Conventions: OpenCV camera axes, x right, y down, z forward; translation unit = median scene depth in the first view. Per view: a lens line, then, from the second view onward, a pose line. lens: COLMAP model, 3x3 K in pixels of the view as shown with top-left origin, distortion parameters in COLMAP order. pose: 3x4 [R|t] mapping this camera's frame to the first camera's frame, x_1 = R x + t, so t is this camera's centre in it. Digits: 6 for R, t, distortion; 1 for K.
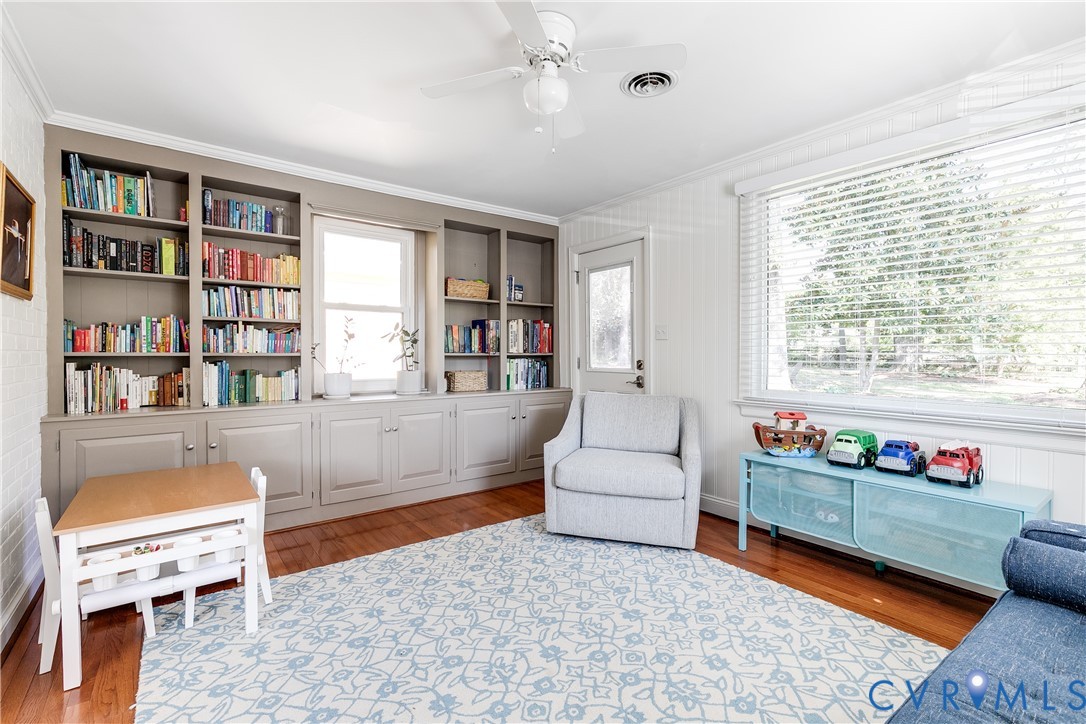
lens RADIAL K [[489.3, 0, 542.6], [0, 489.3, 363.9], [0, 0, 1]] dist [0.003749, 0.000605]
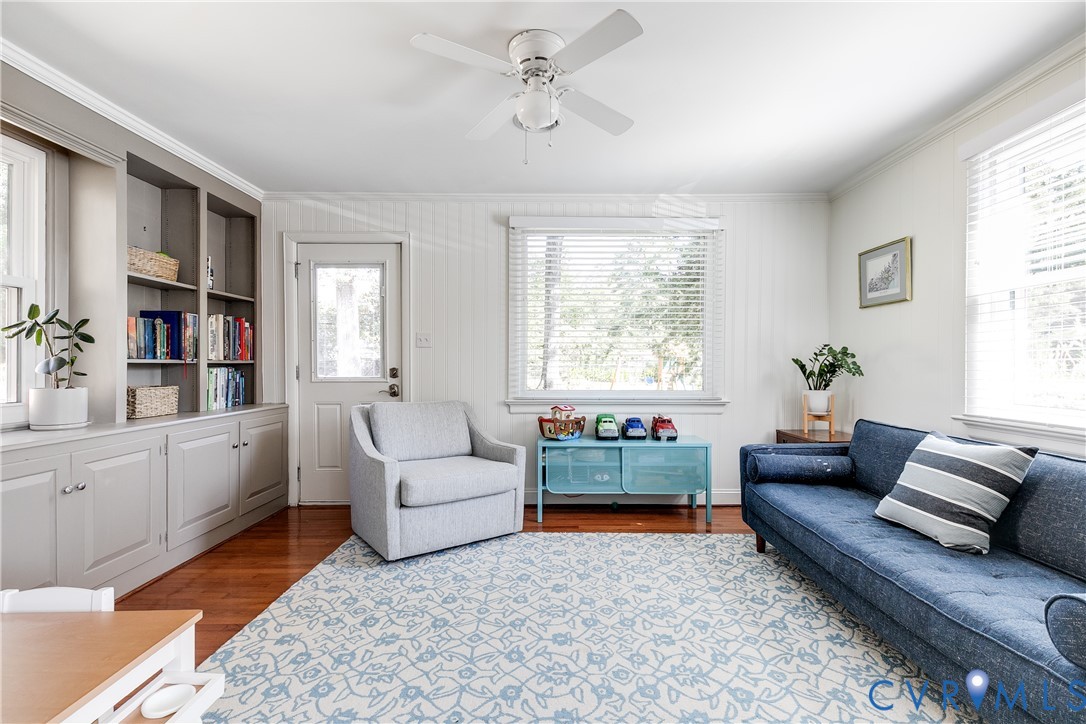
lens RADIAL K [[489.0, 0, 556.4], [0, 489.0, 368.7], [0, 0, 1]] dist [0.000410, -0.000357]
pose [[0.602692, -0.008501, 0.797928, -0.399152], [0.018639, 0.999820, -0.003426, 0.003698], [-0.797756, 0.016937, 0.602743, 0.173834]]
